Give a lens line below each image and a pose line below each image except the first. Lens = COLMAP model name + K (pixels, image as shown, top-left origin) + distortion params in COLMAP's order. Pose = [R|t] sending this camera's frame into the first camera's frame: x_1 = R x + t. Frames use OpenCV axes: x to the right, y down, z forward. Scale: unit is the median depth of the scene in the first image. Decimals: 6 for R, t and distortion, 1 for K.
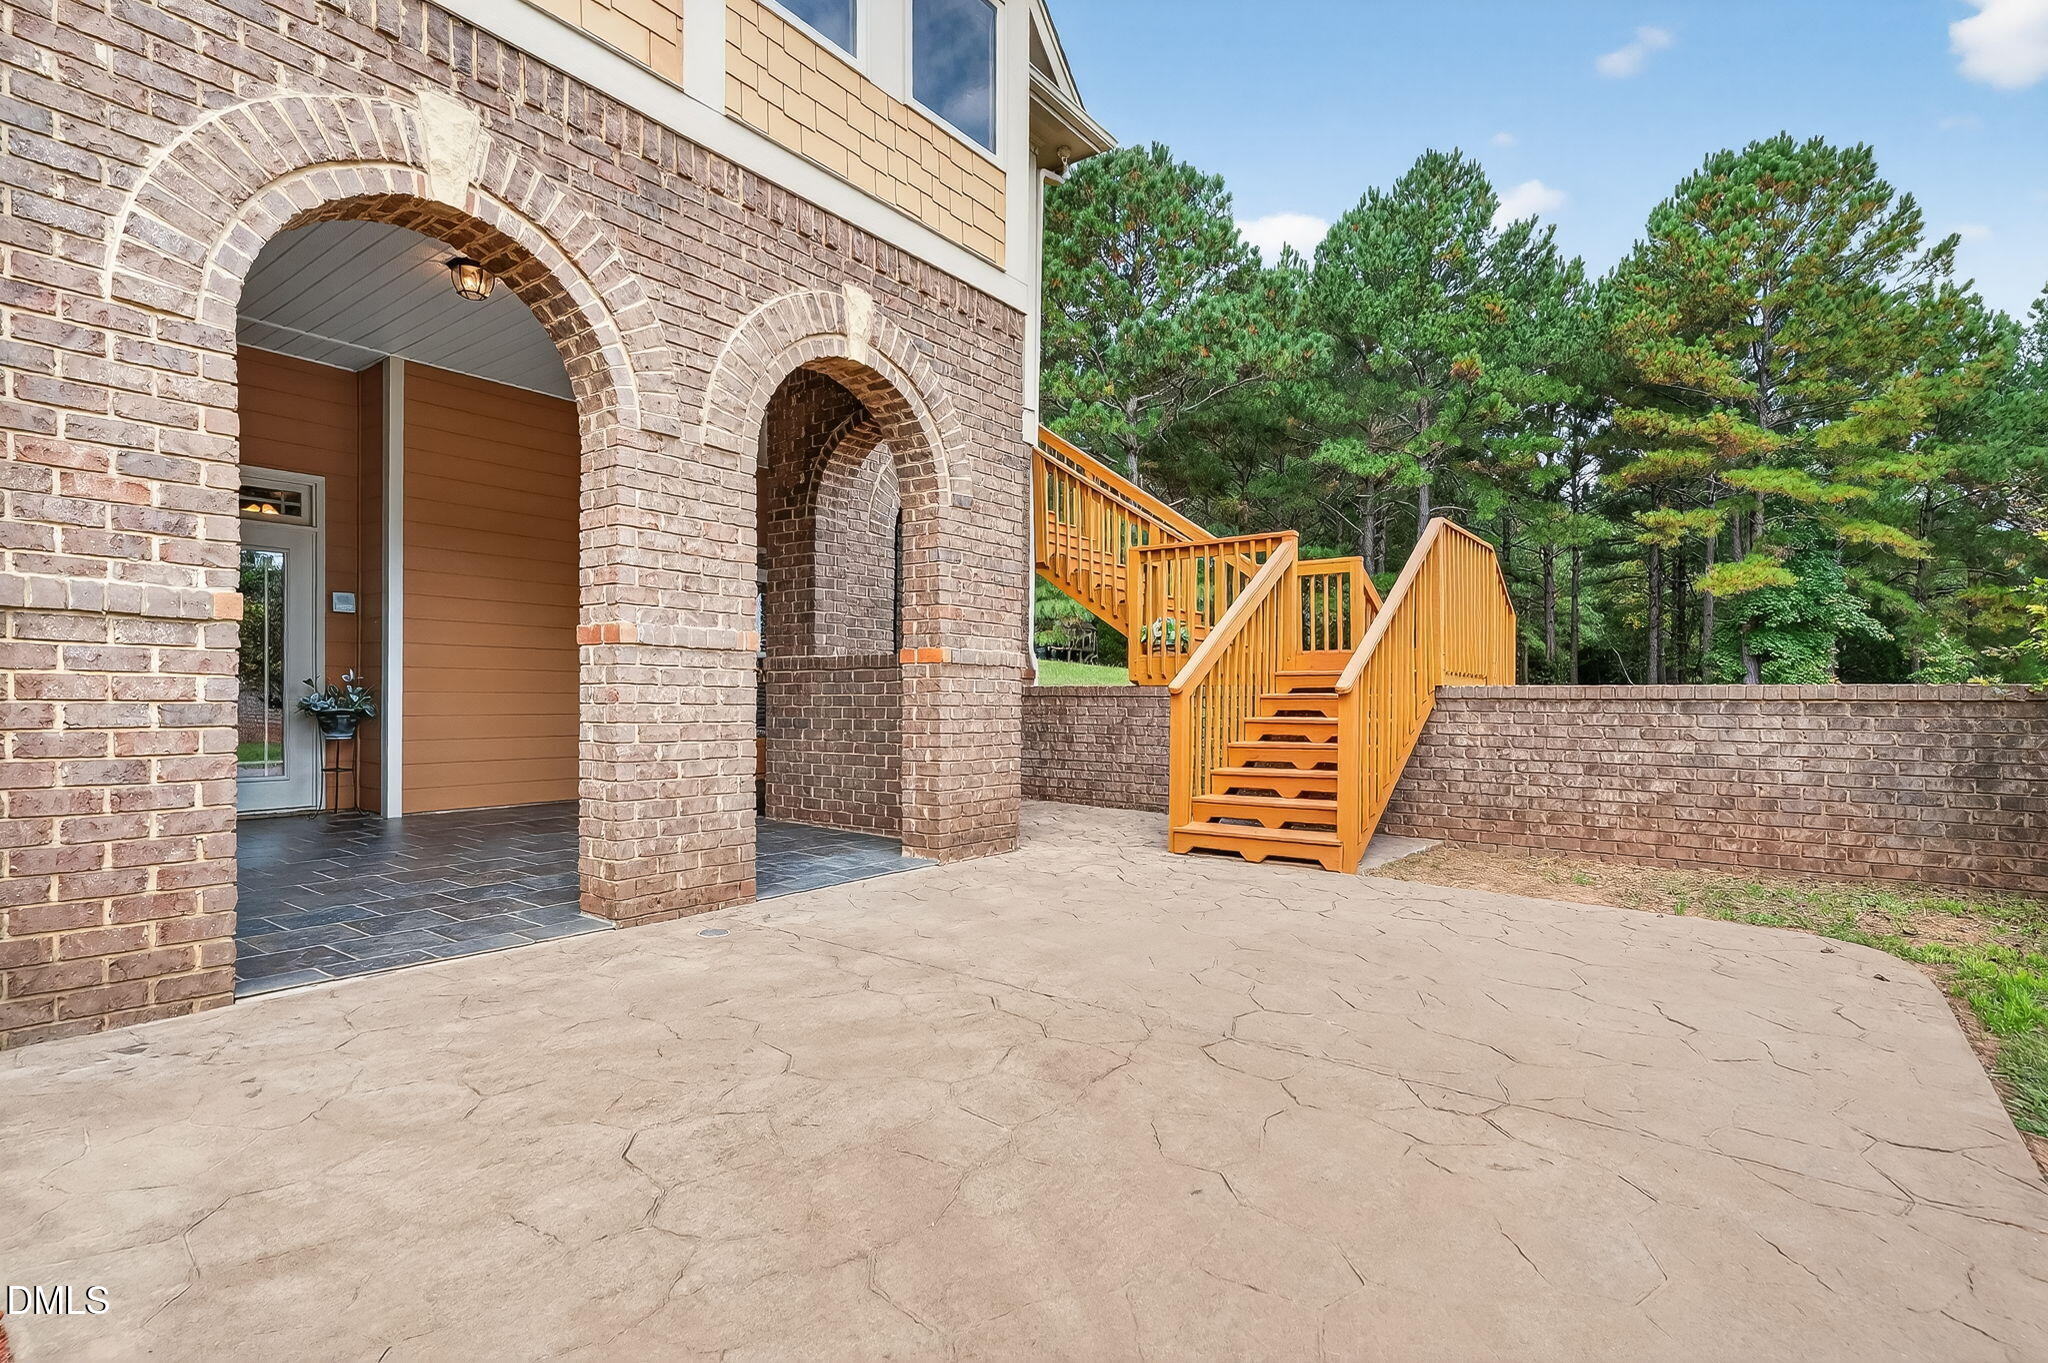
lens RADIAL K [[980.1, 0, 1046.7], [0, 980.1, 676.3], [0, 0, 1]] dist [-0.000434, -0.000156]
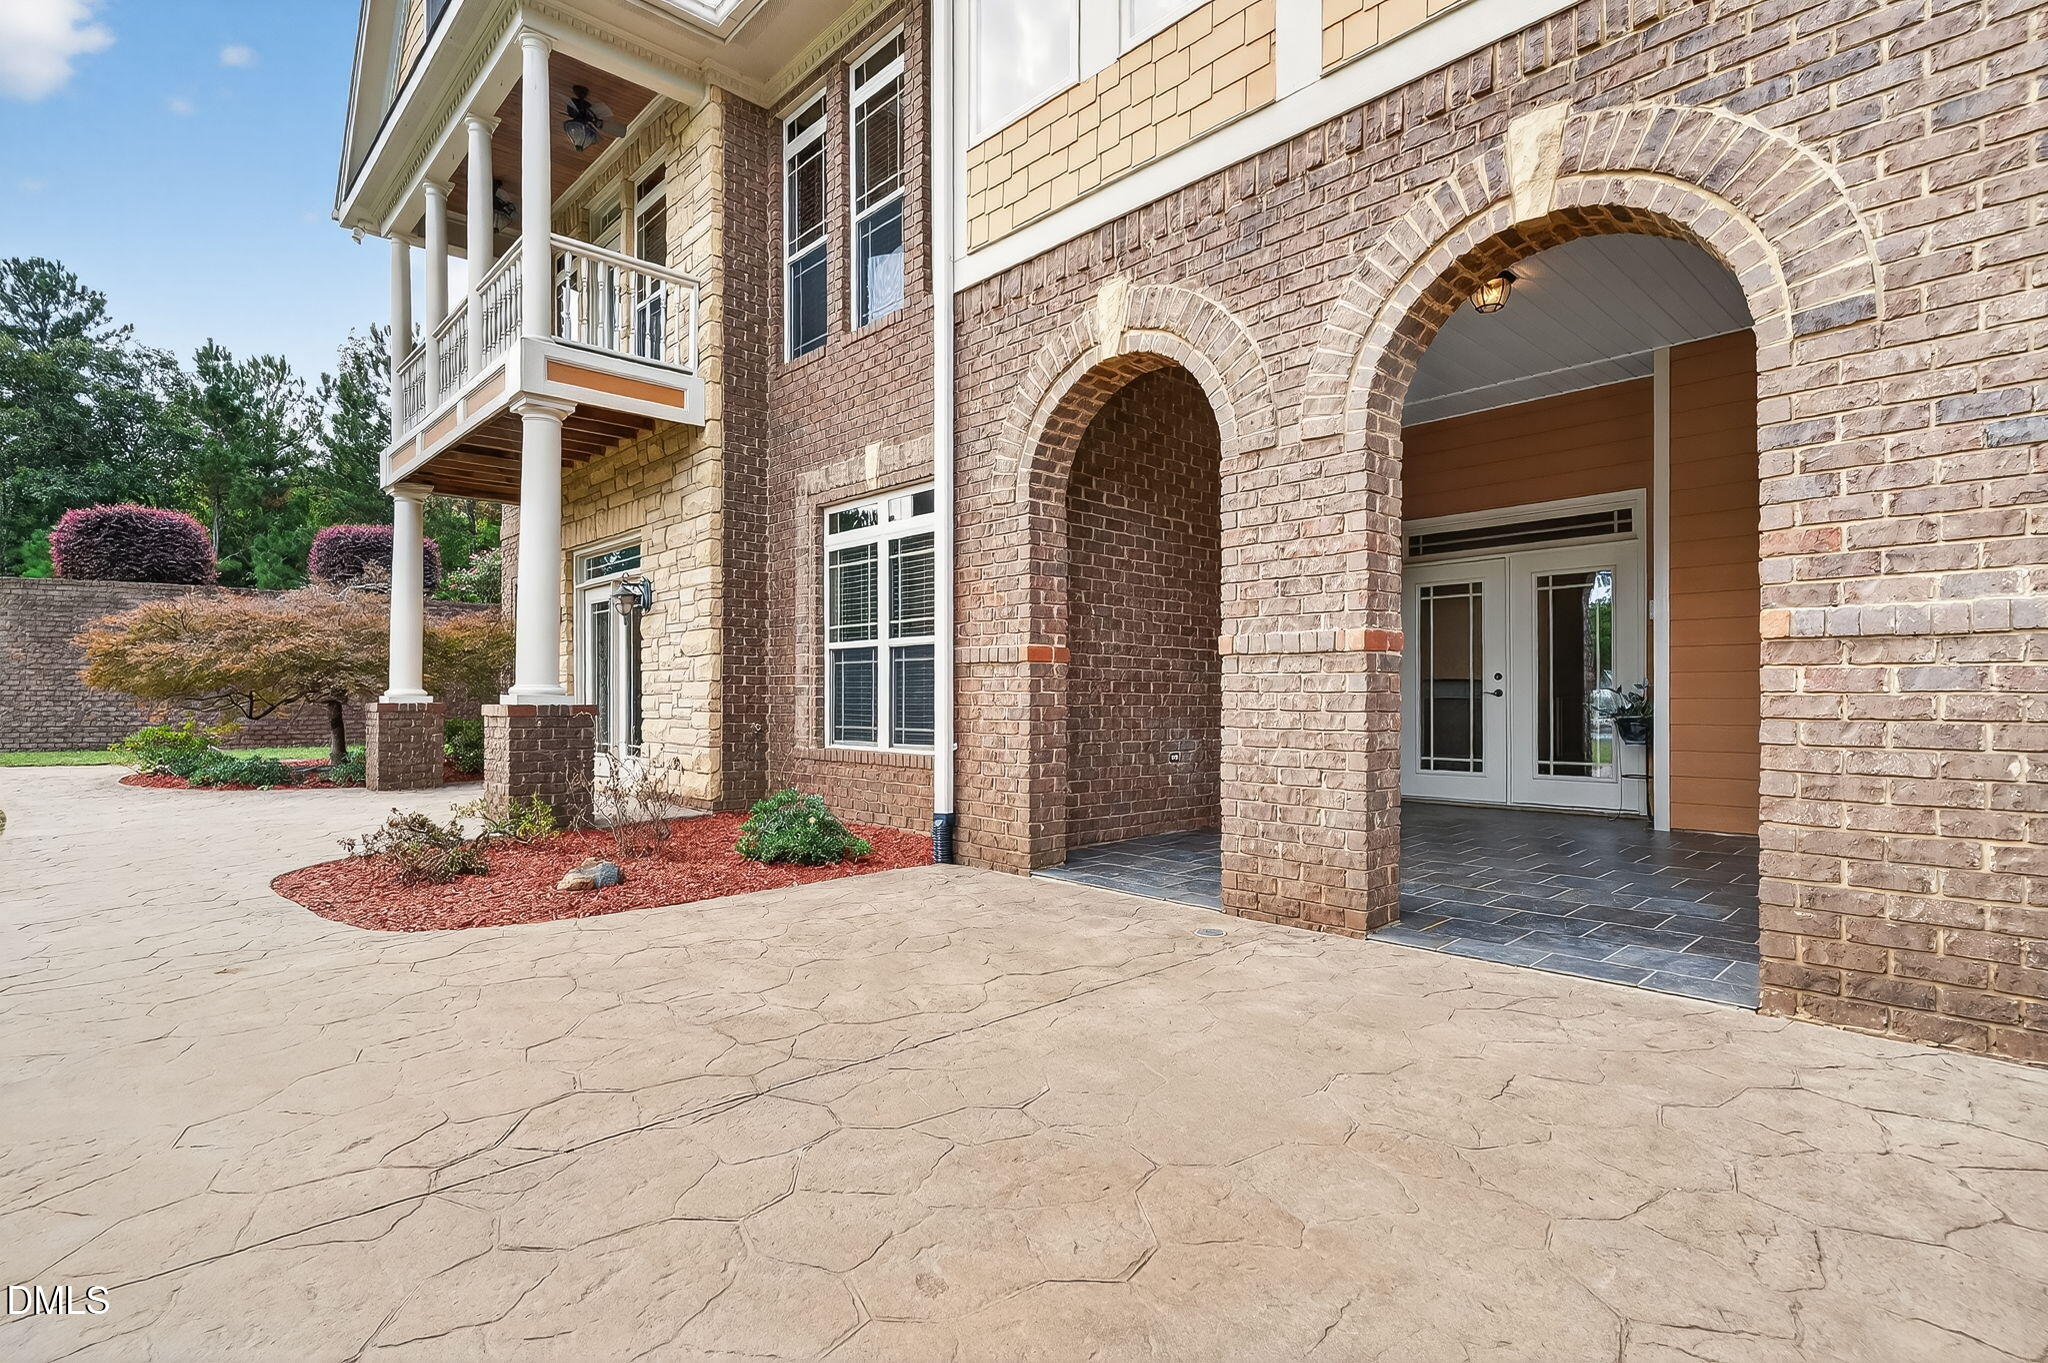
lens RADIAL K [[996.1, 0, 1000.7], [0, 996.1, 675.1], [0, 0, 1]] dist [0.005593, -0.000461]
pose [[-0.192523, -0.031590, -0.980784, 0.733112], [0.020754, 0.999127, -0.036255, 0.024976], [0.981073, -0.027335, -0.191699, 0.989327]]
